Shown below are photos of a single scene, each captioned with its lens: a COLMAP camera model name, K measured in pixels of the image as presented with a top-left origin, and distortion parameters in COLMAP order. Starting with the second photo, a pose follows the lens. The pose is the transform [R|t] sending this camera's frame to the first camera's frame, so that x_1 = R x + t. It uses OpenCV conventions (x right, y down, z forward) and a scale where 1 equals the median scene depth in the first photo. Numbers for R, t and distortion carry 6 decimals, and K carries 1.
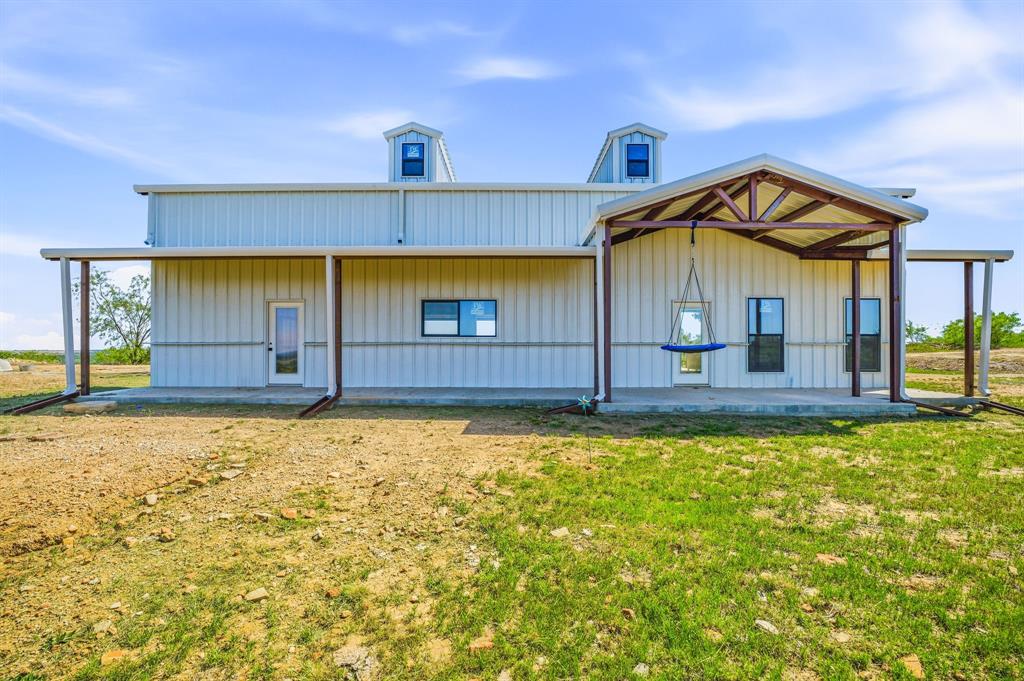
lens RADIAL K [[434.9, 0, 512.6], [0, 434.9, 347.7], [0, 0, 1]] dist [-0.029107, 0.000077]
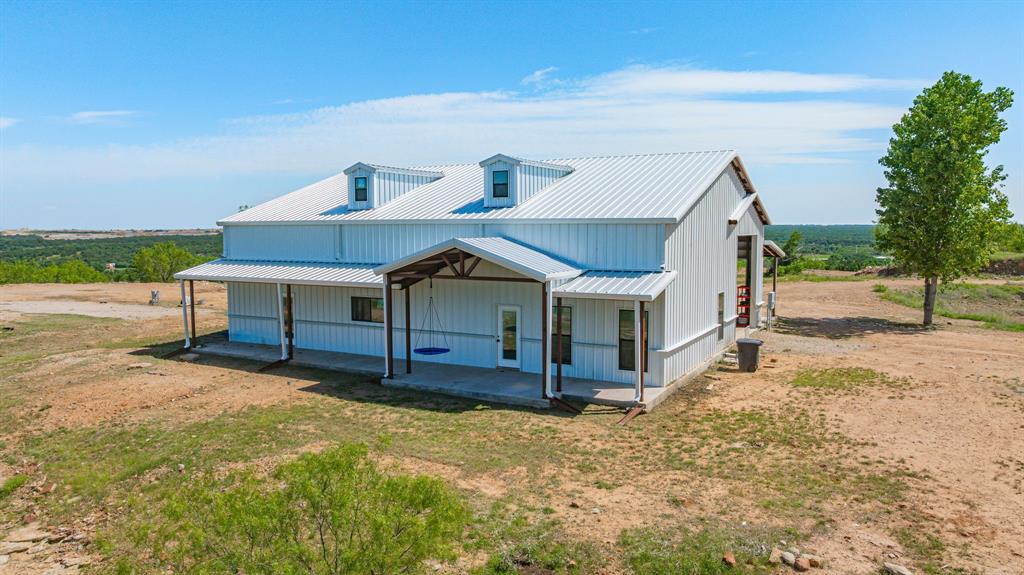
lens RADIAL K [[719.1, 0, 514.0], [0, 719.1, 285.8], [0, 0, 1]] dist [-0.034979, 0.026573]
pose [[0.875097, 0.035277, -0.482660, 1.846379], [0.007503, 0.996231, 0.086418, -0.444495], [0.483889, -0.079246, 0.871534, -1.119262]]
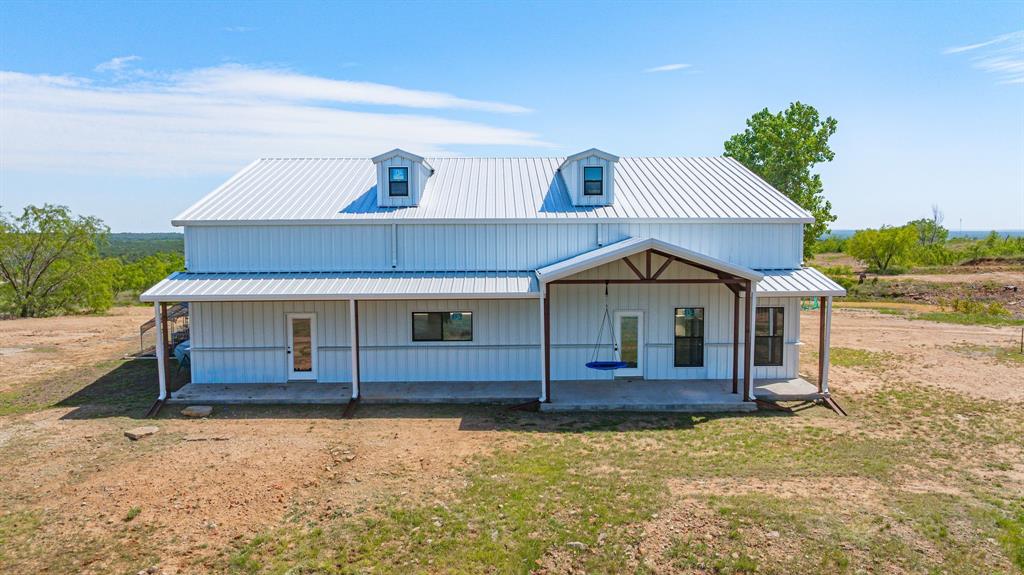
lens RADIAL K [[719.1, 0, 514.0], [0, 719.1, 285.8], [0, 0, 1]] dist [-0.034979, 0.026573]
pose [[0.999823, -0.007548, 0.017229, 0.058800], [0.006128, 0.996693, 0.081024, -0.432532], [-0.017784, -0.080904, 0.996563, -1.292002]]
